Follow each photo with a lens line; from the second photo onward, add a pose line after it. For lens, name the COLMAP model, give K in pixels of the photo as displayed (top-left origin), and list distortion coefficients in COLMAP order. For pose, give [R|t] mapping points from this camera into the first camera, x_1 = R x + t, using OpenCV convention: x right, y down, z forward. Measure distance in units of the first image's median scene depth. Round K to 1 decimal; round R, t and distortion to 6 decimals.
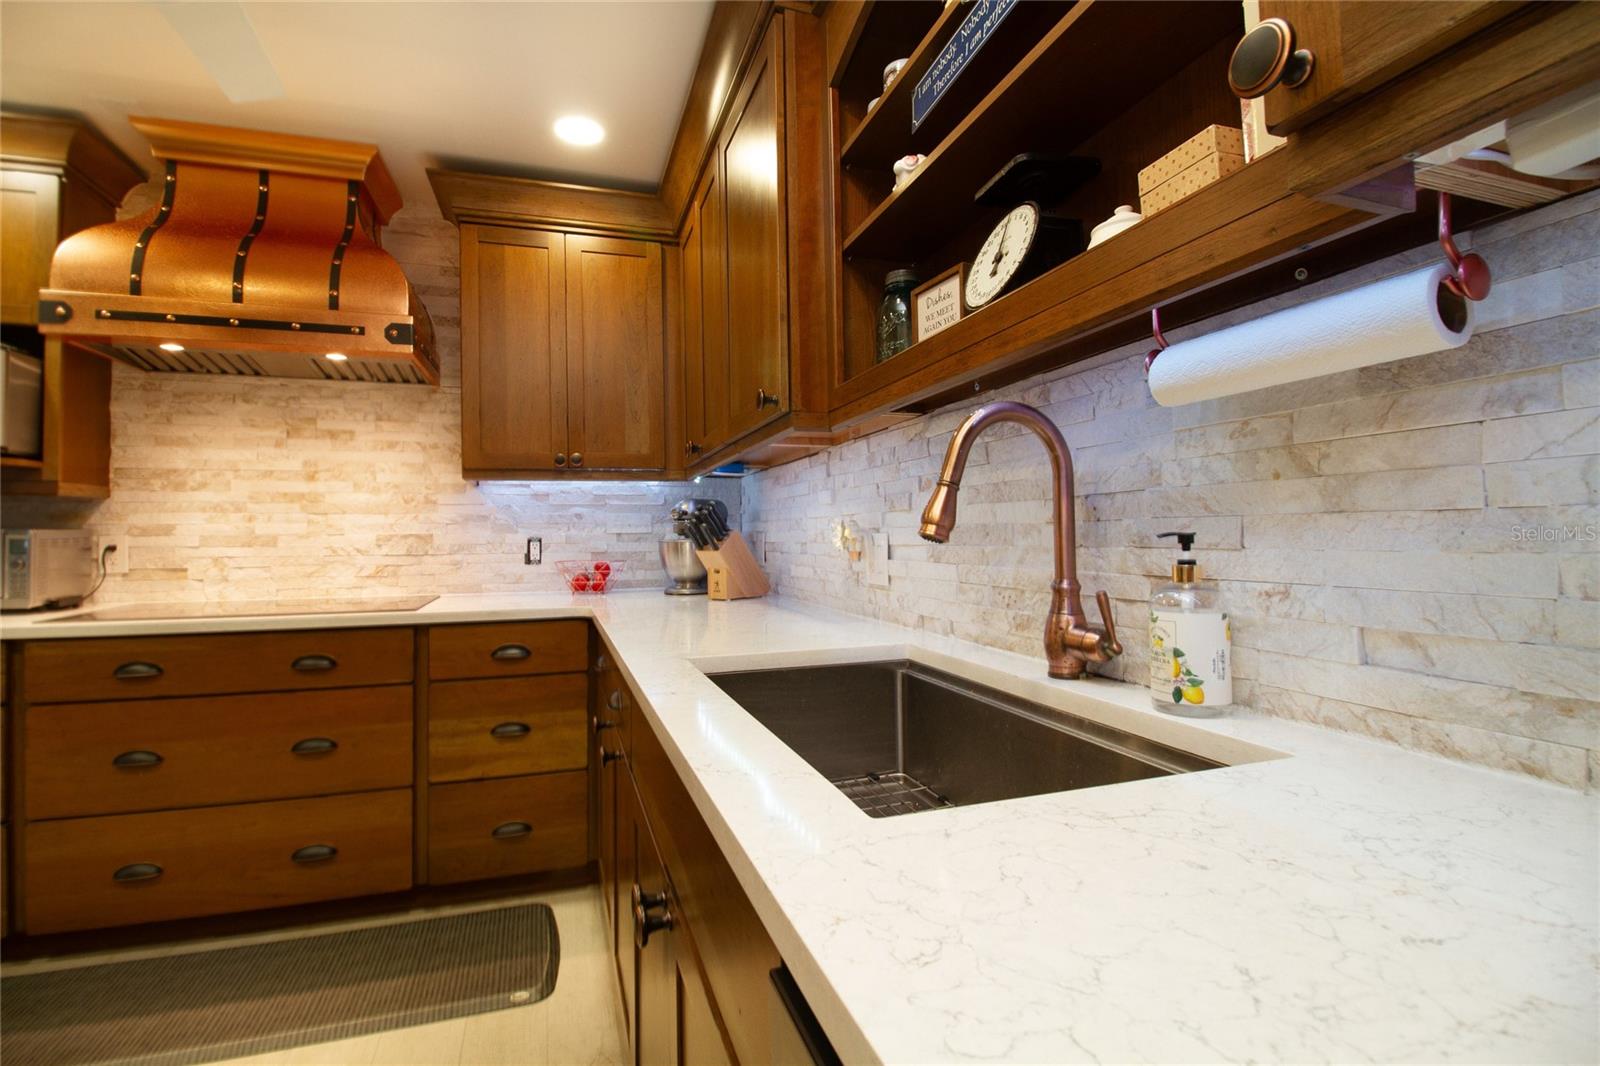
lens RADIAL K [[739.7, 0, 802.2], [0, 739.7, 520.0], [0, 0, 1]] dist [-0.003961, -0.009821]
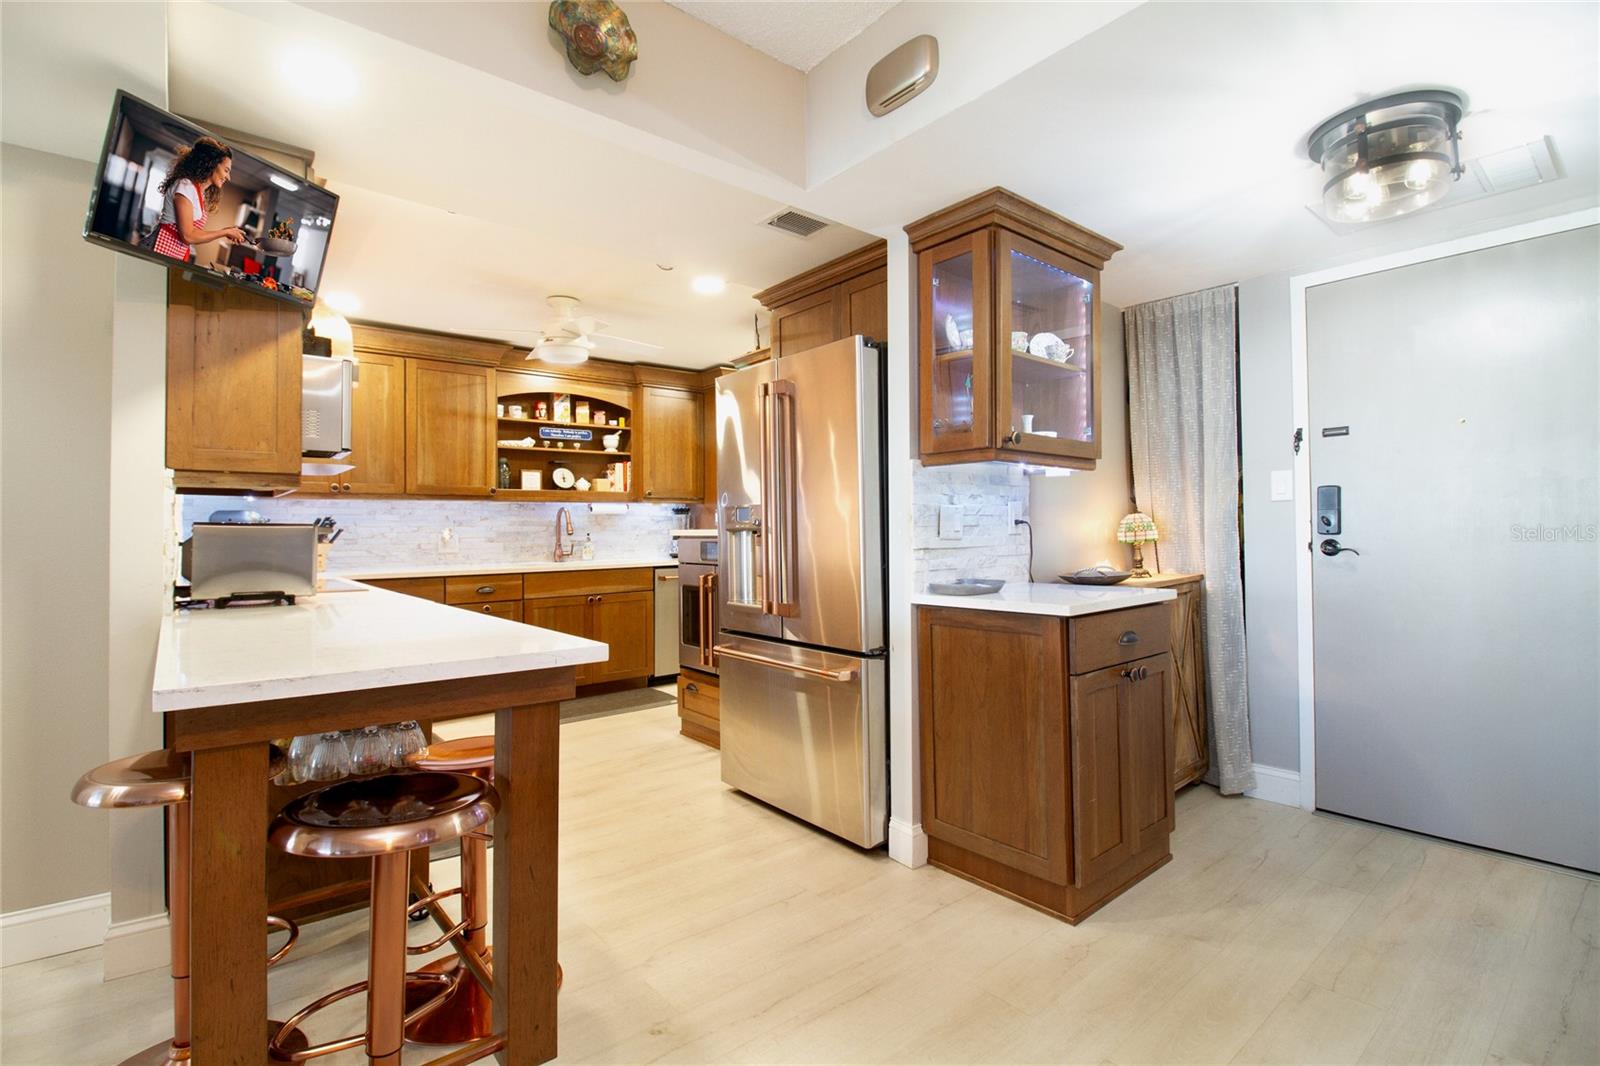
lens RADIAL K [[739.7, 0, 803.8], [0, 739.7, 516.9], [0, 0, 1]] dist [-0.003961, -0.009821]
pose [[-0.365124, 0.028147, 0.930533, -2.027568], [-0.008871, 0.999392, -0.033711, 0.025178], [-0.930917, -0.020563, -0.364653, 0.531896]]
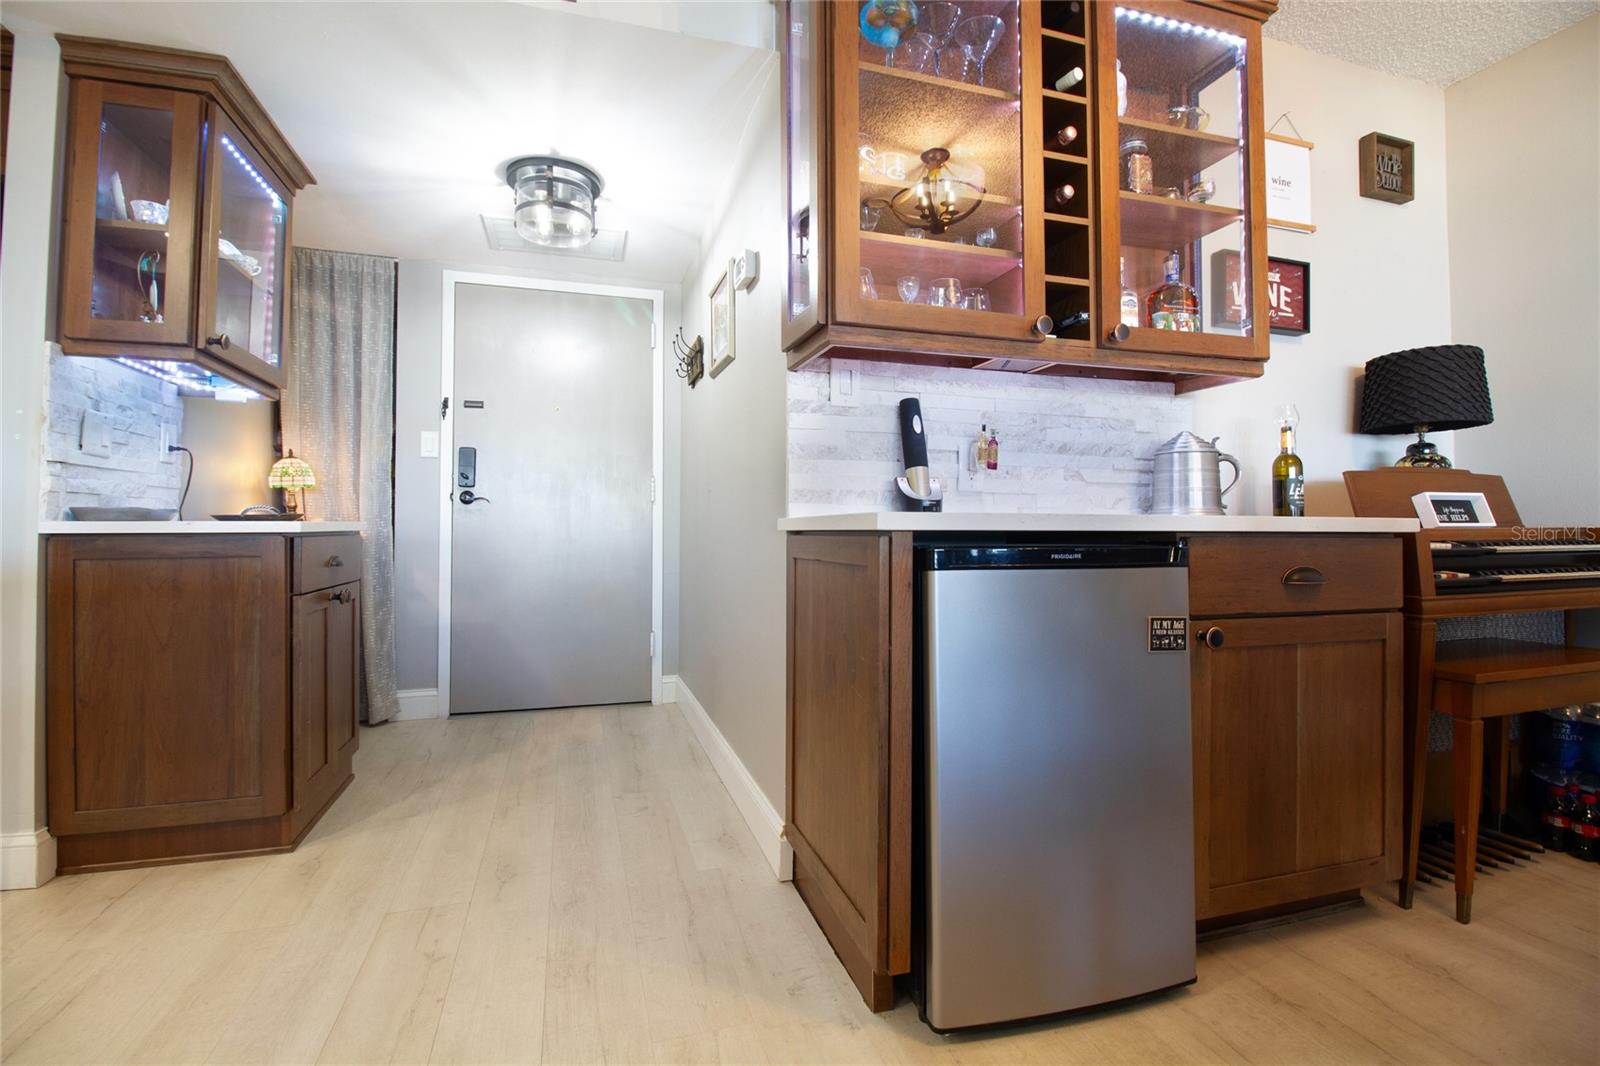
lens RADIAL K [[739.7, 0, 802.0], [0, 739.7, 516.5], [0, 0, 1]] dist [-0.003961, -0.009821]
pose [[-0.999809, 0.005594, 0.018717, -1.938890], [0.004796, 0.999088, -0.042428, 0.114553], [-0.018937, -0.042330, -0.998924, 0.724762]]
